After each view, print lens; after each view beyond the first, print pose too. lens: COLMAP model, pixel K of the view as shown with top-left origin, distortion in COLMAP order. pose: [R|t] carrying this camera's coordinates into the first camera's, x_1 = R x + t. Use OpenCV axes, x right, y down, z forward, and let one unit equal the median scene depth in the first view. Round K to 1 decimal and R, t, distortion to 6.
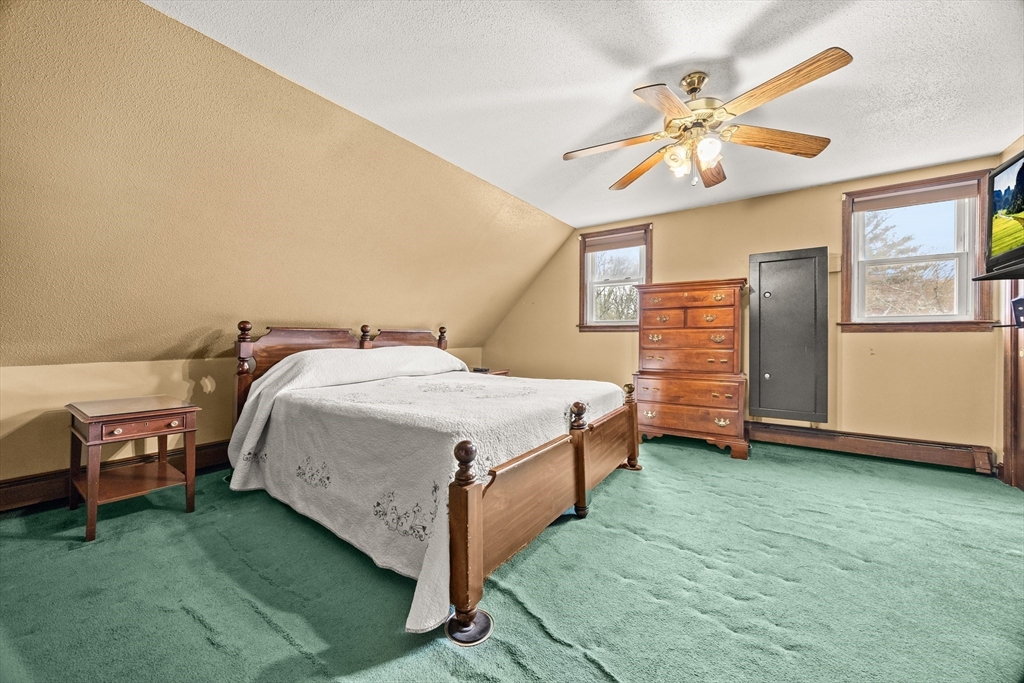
lens RADIAL K [[387.6, 0, 509.9], [0, 387.6, 338.3], [0, 0, 1]] dist [-0.006430, 0.000100]
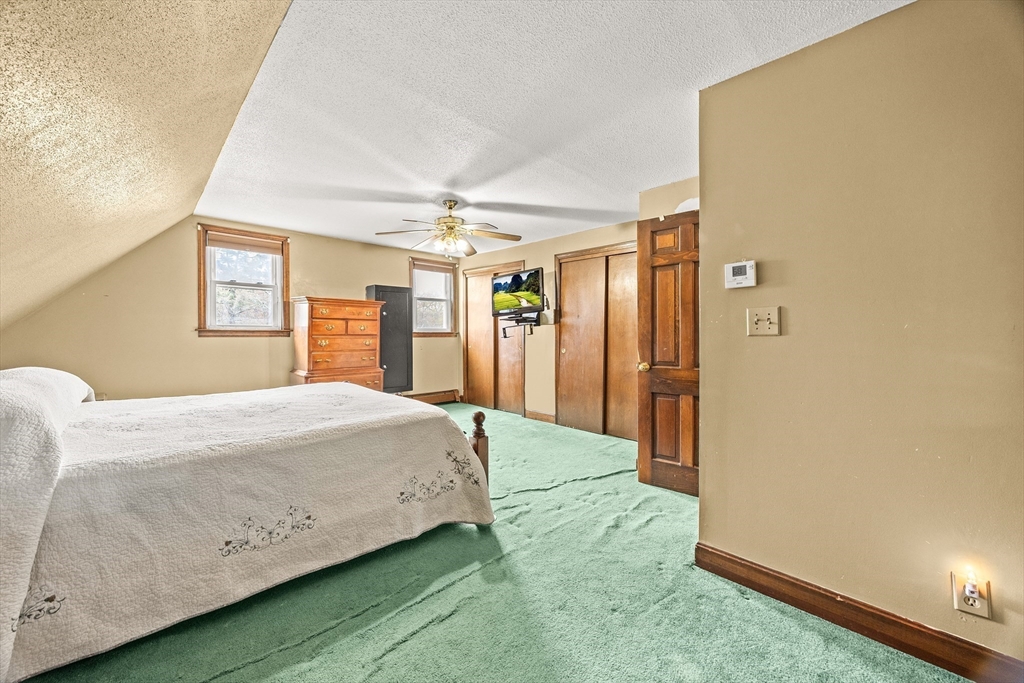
lens RADIAL K [[387.6, 0, 510.4], [0, 387.6, 338.0], [0, 0, 1]] dist [-0.006430, 0.000100]
pose [[0.187833, -0.012601, 0.982120, -0.715370], [-0.000016, 0.999918, 0.012833, -0.033645], [-0.982201, -0.002426, 0.187817, 0.220954]]
